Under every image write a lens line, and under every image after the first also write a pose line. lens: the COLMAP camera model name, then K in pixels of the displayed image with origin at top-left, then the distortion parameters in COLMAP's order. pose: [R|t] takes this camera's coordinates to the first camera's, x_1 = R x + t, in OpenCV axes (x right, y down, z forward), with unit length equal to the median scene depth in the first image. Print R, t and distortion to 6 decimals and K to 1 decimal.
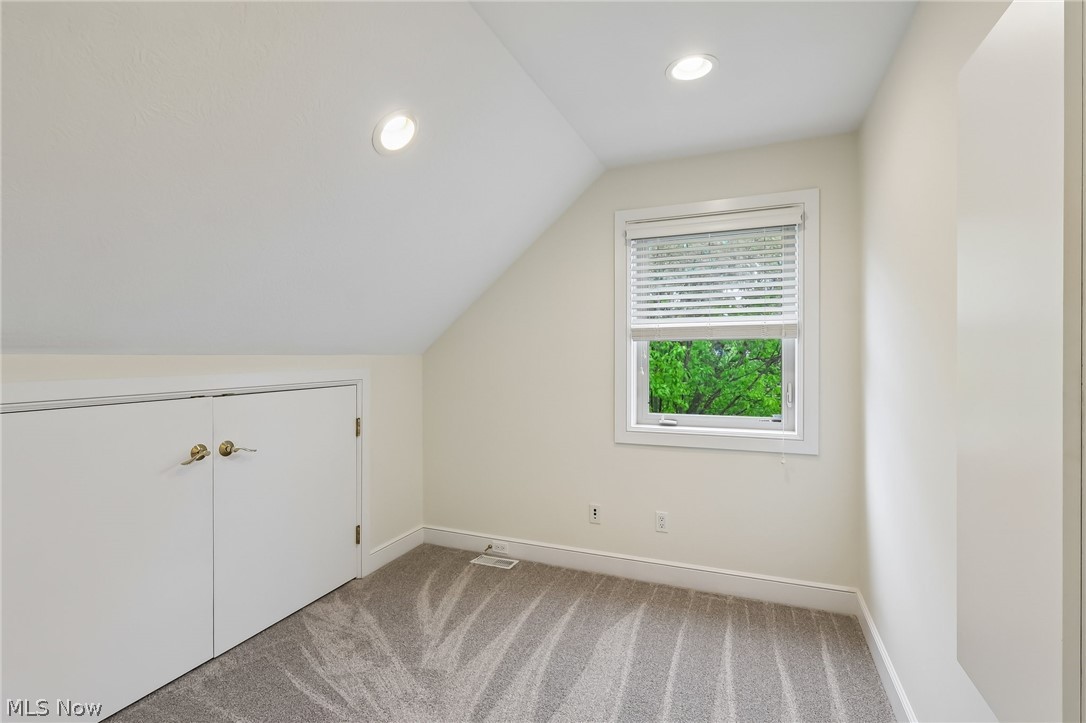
lens RADIAL K [[511.4, 0, 542.5], [0, 511.4, 358.8], [0, 0, 1]] dist [0.001150, 0.000106]
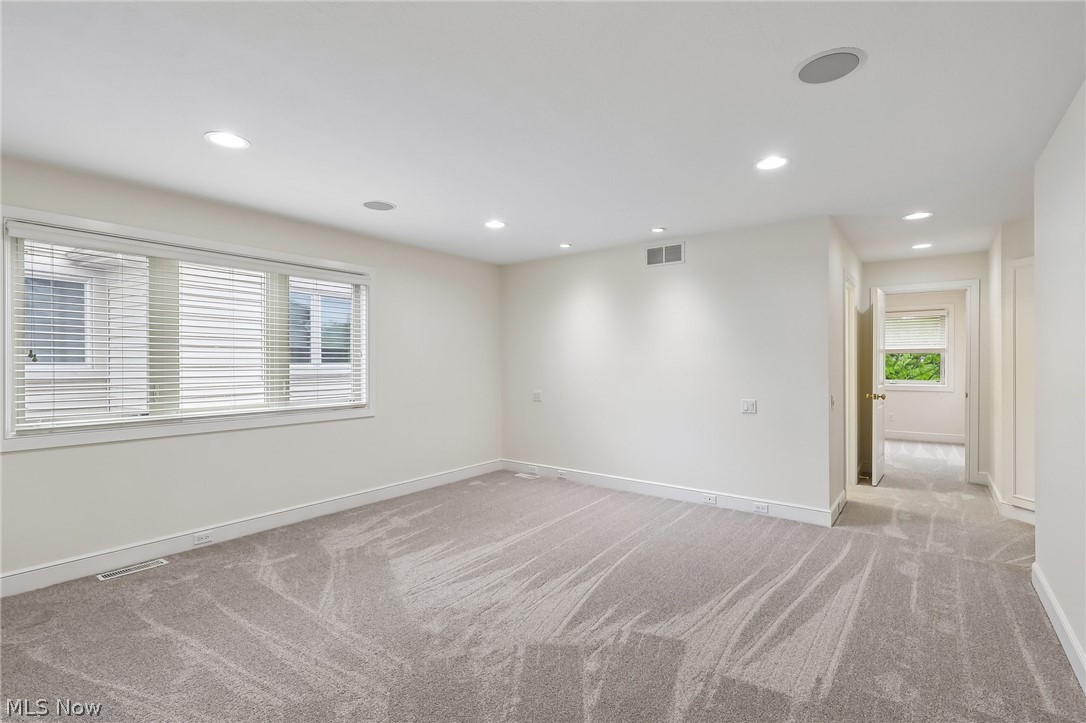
lens RADIAL K [[511.4, 0, 543.6], [0, 511.4, 364.4], [0, 0, 1]] dist [0.001150, 0.000106]
pose [[0.968495, 0.000045, -0.249032, -0.967593], [-0.000412, 0.999999, -0.001422, 0.031706], [0.249032, 0.001480, 0.968494, -2.318133]]
